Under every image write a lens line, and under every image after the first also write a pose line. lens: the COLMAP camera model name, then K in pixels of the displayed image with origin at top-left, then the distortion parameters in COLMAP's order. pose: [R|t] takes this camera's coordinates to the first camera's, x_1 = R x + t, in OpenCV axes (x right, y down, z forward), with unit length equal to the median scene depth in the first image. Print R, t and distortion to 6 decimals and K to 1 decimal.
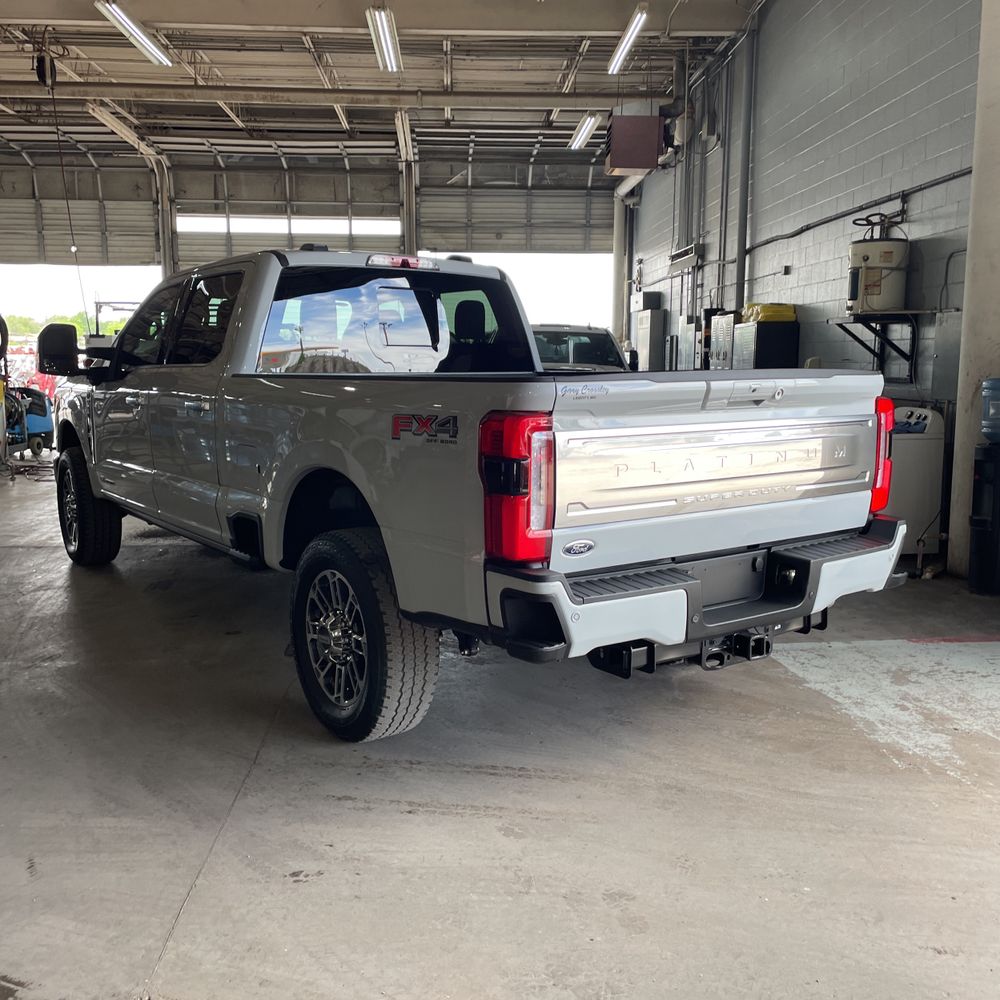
lens RADIAL K [[1015.9, 0, 497.1], [0, 1015.9, 503.3], [0, 0, 1]] dist [0.027772, 0.000000]
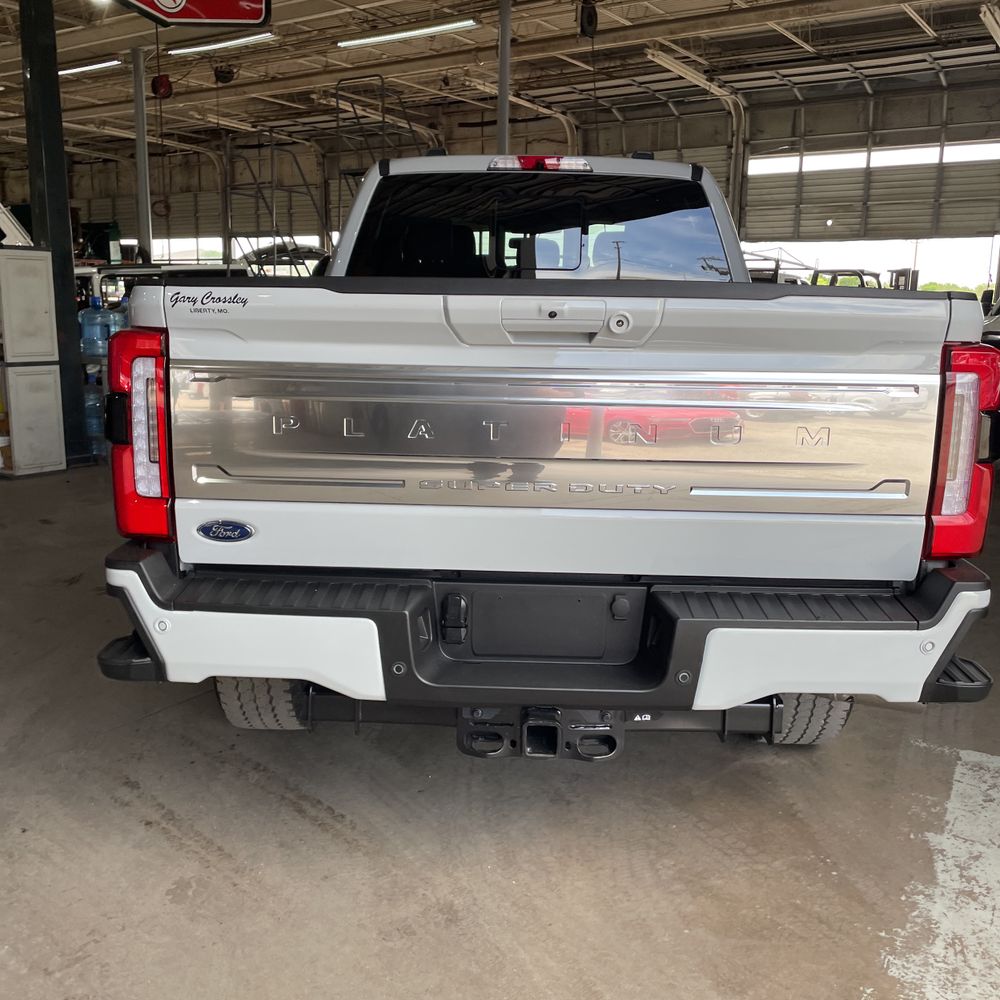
lens RADIAL K [[1015.9, 0, 485.5], [0, 1015.9, 501.3], [0, 0, 1]] dist [0.027772, 0.000000]
pose [[0.793741, 0.126963, -0.594857, 0.131217], [-0.103625, 0.991902, 0.073435, -0.009560], [0.599364, 0.003354, 0.800470, 0.112559]]
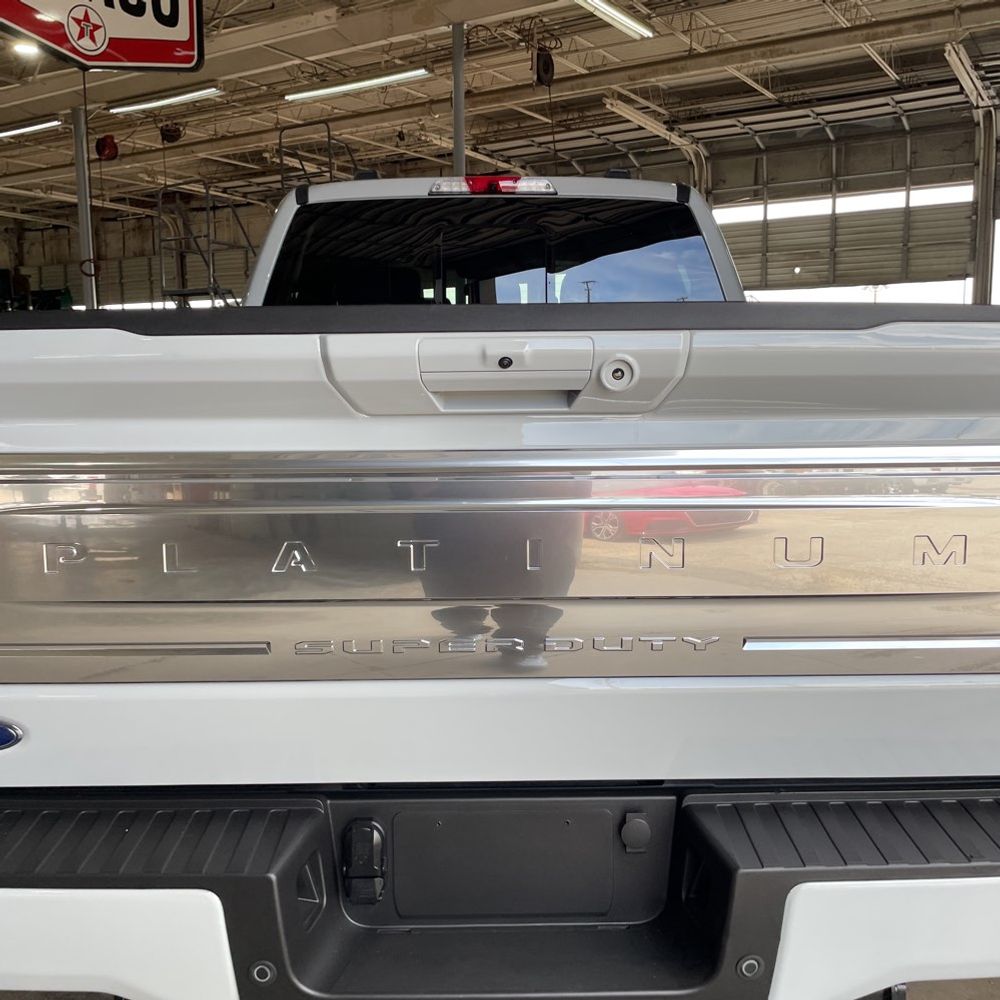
lens RADIAL K [[1015.9, 0, 488.0], [0, 1015.9, 497.0], [0, 0, 1]] dist [0.027772, 0.000000]
pose [[0.814027, 0.066616, -0.576994, 0.101272], [-0.073216, 0.997246, 0.011842, -0.015302], [0.576193, 0.032605, 0.816663, 0.159022]]
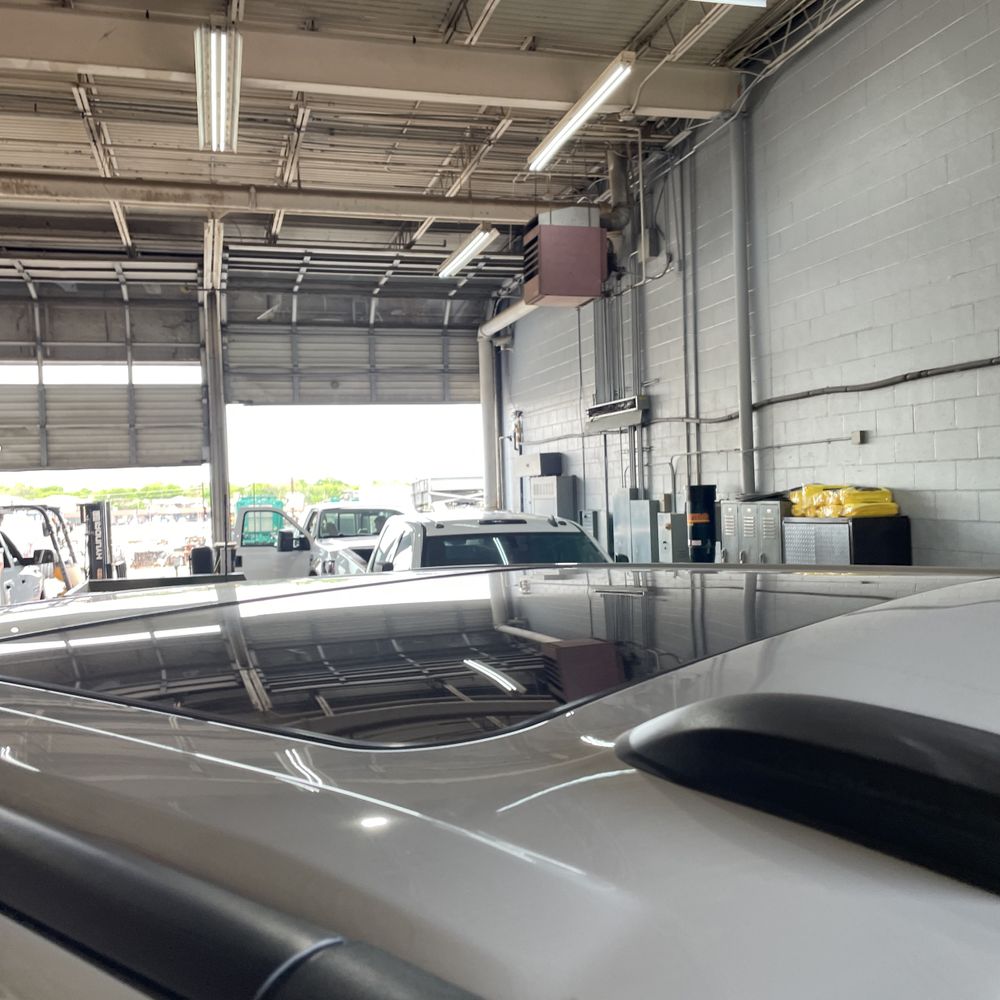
lens RADIAL K [[1015.9, 0, 514.1], [0, 1015.9, 488.9], [0, 0, 1]] dist [0.027772, 0.000000]
pose [[0.968900, -0.037675, 0.244567, -0.076711], [0.073050, 0.987842, -0.137229, -0.089037], [-0.236423, 0.150827, 0.959873, 0.308762]]
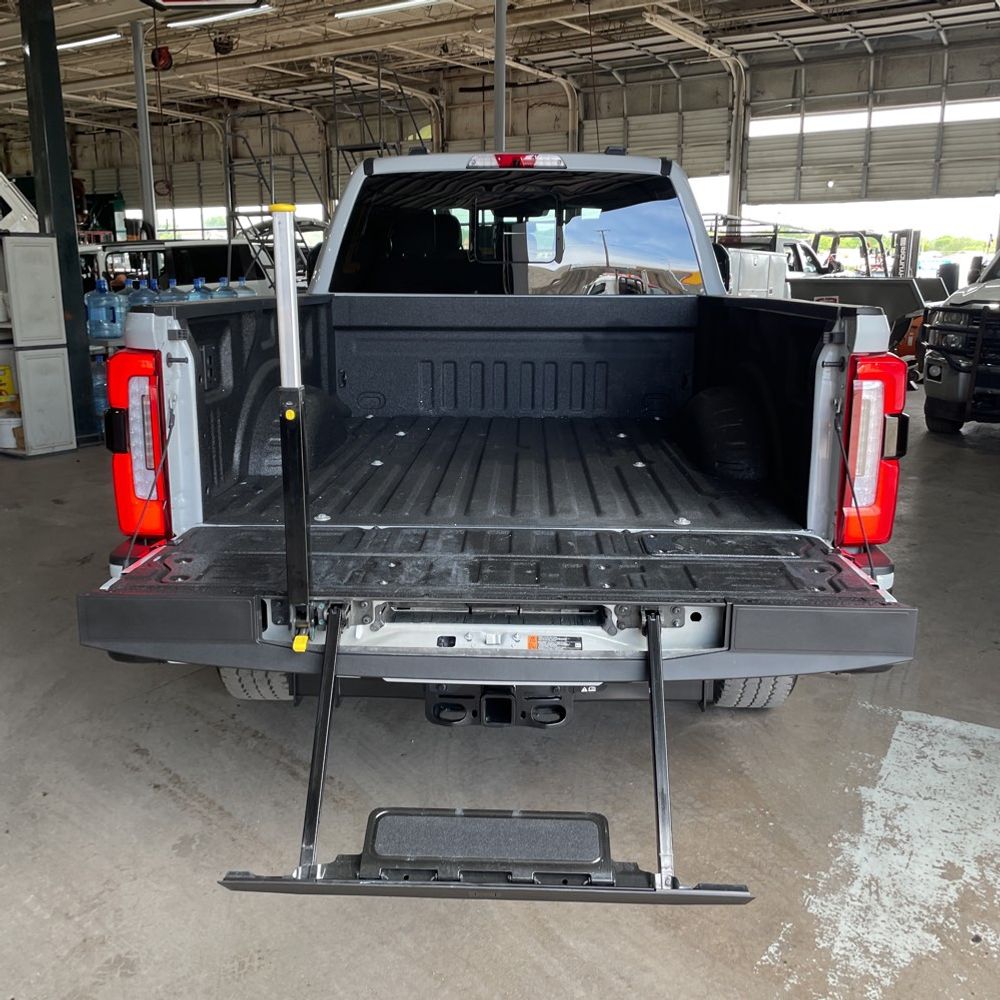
lens RADIAL K [[1015.9, 0, 486.9], [0, 1015.9, 498.8], [0, 0, 1]] dist [0.027772, 0.000000]
pose [[0.789440, 0.136986, -0.598347, 0.147084], [-0.089115, 0.990030, 0.109082, -0.017173], [0.607325, -0.032792, 0.793777, 0.103831]]
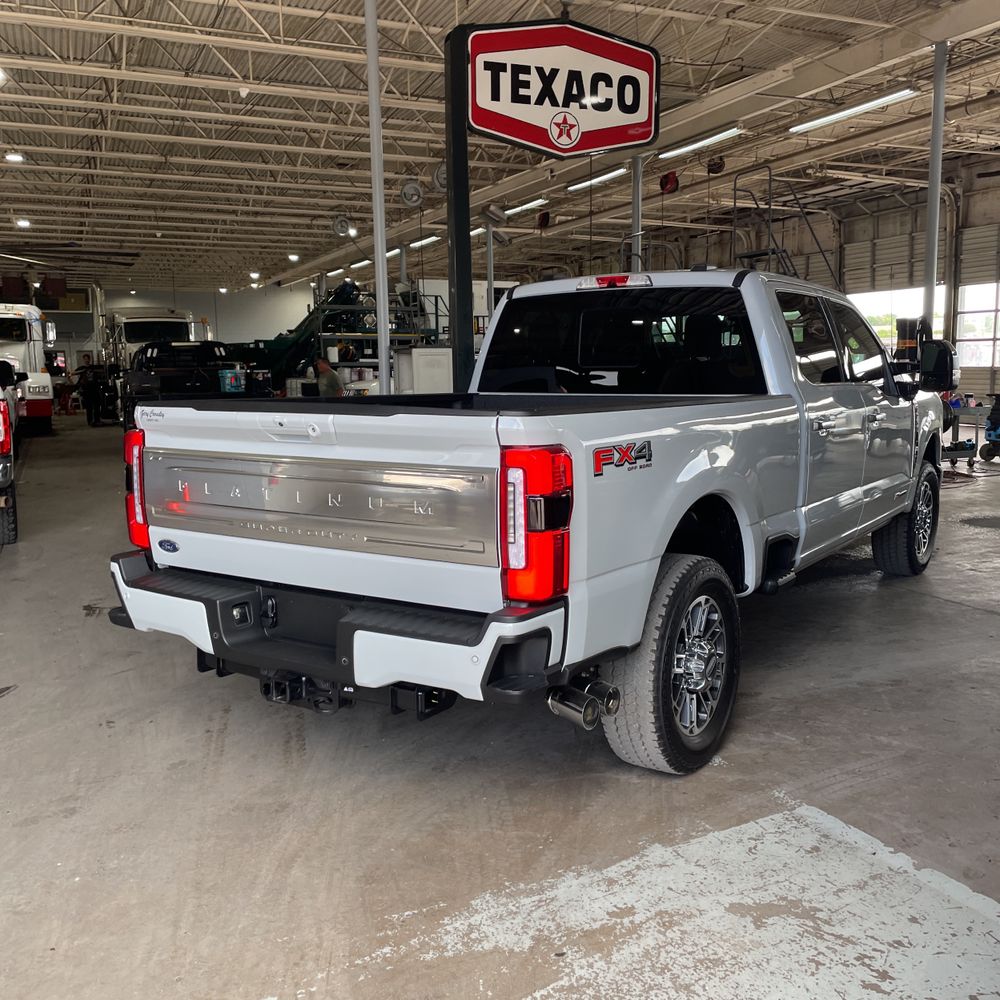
lens RADIAL K [[1015.9, 0, 498.8], [0, 1015.9, 489.9], [0, 0, 1]] dist [0.027772, 0.000000]
pose [[0.347591, 0.109235, -0.931262, 0.276059], [-0.119948, 0.990211, 0.071379, -0.032220], [0.929943, 0.086892, 0.357291, 0.190580]]
